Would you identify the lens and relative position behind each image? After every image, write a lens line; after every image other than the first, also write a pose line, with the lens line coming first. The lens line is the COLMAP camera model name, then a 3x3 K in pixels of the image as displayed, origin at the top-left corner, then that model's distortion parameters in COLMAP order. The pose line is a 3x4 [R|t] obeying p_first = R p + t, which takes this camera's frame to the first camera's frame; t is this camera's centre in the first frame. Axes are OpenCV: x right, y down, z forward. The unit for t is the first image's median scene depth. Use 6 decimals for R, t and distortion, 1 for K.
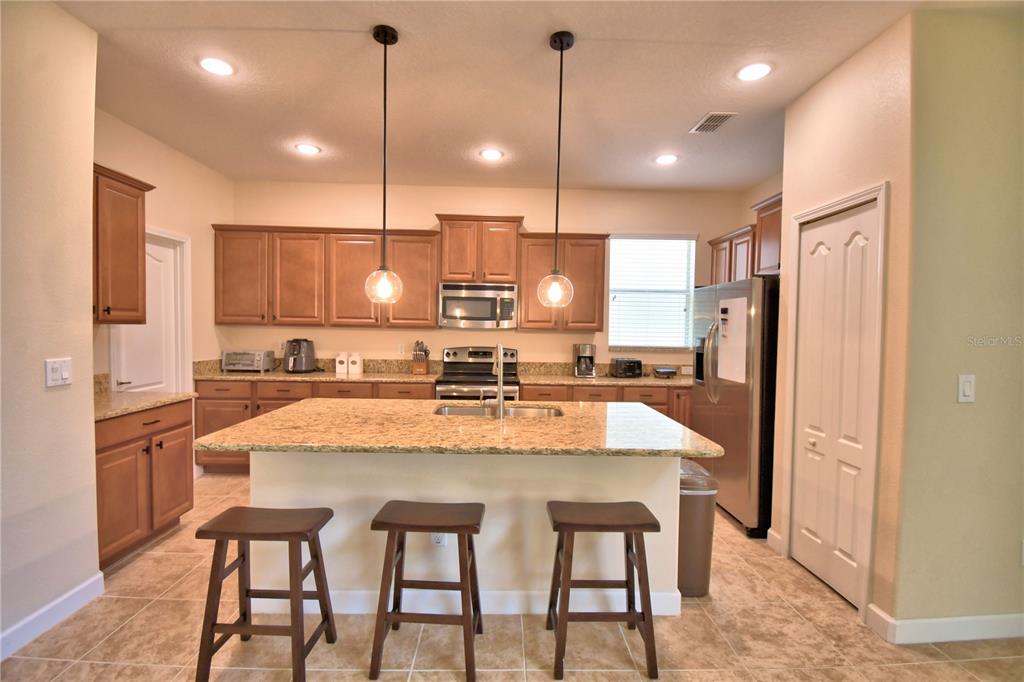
lens RADIAL K [[447.8, 0, 512.0], [0, 447.8, 341.0], [0, 0, 1]] dist [0.011616, -0.015831]
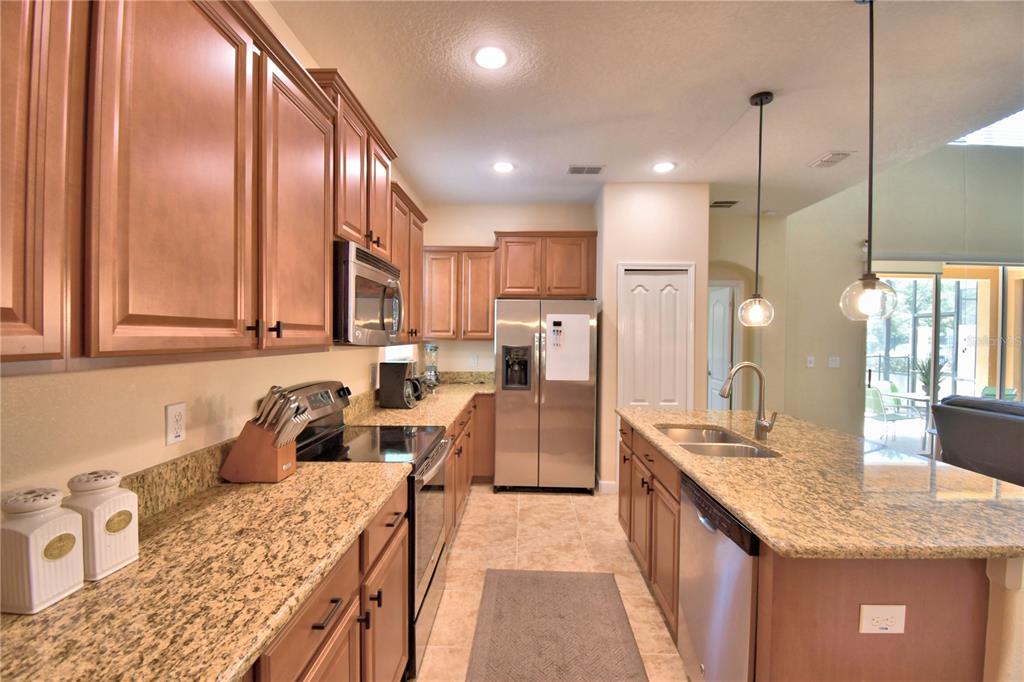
lens RADIAL K [[447.8, 0, 512.0], [0, 447.8, 341.0], [0, 0, 1]] dist [0.011616, -0.015831]
pose [[0.055498, -0.025706, 0.998128, -0.574432], [0.021806, 0.999461, 0.024528, -0.040846], [-0.998221, 0.020404, 0.056029, 0.829557]]
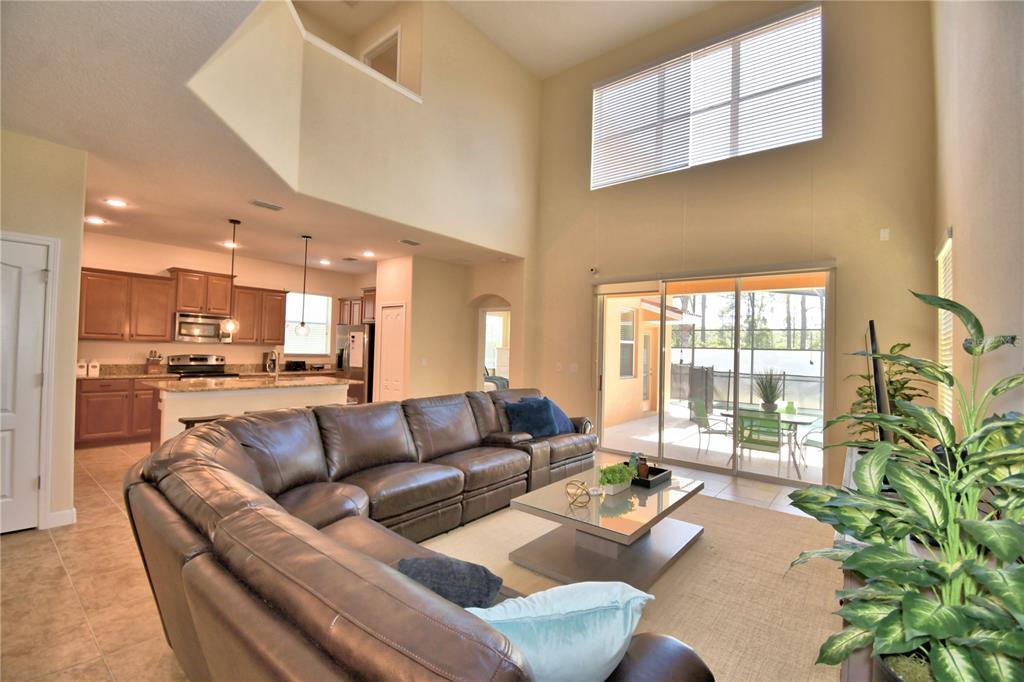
lens RADIAL K [[447.8, 0, 512.0], [0, 447.8, 341.0], [0, 0, 1]] dist [0.011616, -0.015831]
pose [[0.643195, 0.017704, 0.765498, -0.598208], [0.006526, 0.999570, -0.028601, 0.019064], [-0.765675, 0.023392, 0.642802, -0.866282]]
